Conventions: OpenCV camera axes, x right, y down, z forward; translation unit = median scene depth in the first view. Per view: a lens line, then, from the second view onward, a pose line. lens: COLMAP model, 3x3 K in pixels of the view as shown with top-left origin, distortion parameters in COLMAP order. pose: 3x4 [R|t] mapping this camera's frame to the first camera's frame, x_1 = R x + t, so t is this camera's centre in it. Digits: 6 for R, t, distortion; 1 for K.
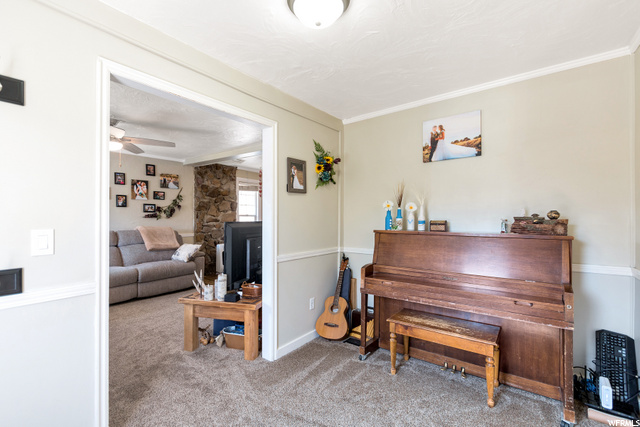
lens RADIAL K [[291.0, 0, 323.6], [0, 291.0, 214.9], [0, 0, 1]] dist [0.003375, -0.001232]
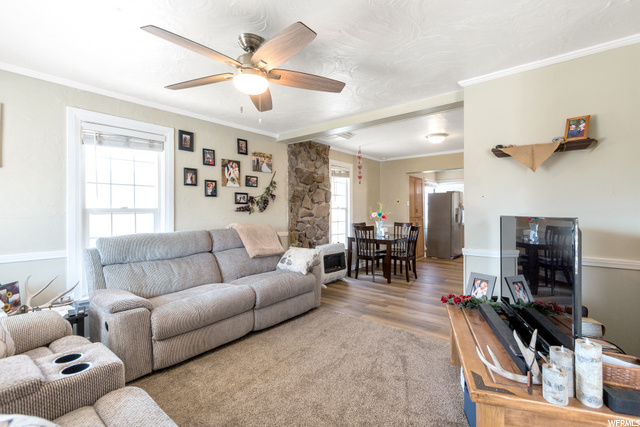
lens RADIAL K [[291.0, 0, 315.9], [0, 291.0, 210.0], [0, 0, 1]] dist [0.003375, -0.001232]
pose [[0.997673, -0.004744, -0.068015, -0.347157], [0.005028, 0.999979, 0.004013, 0.003799], [0.067995, -0.004346, 0.997676, 0.268005]]
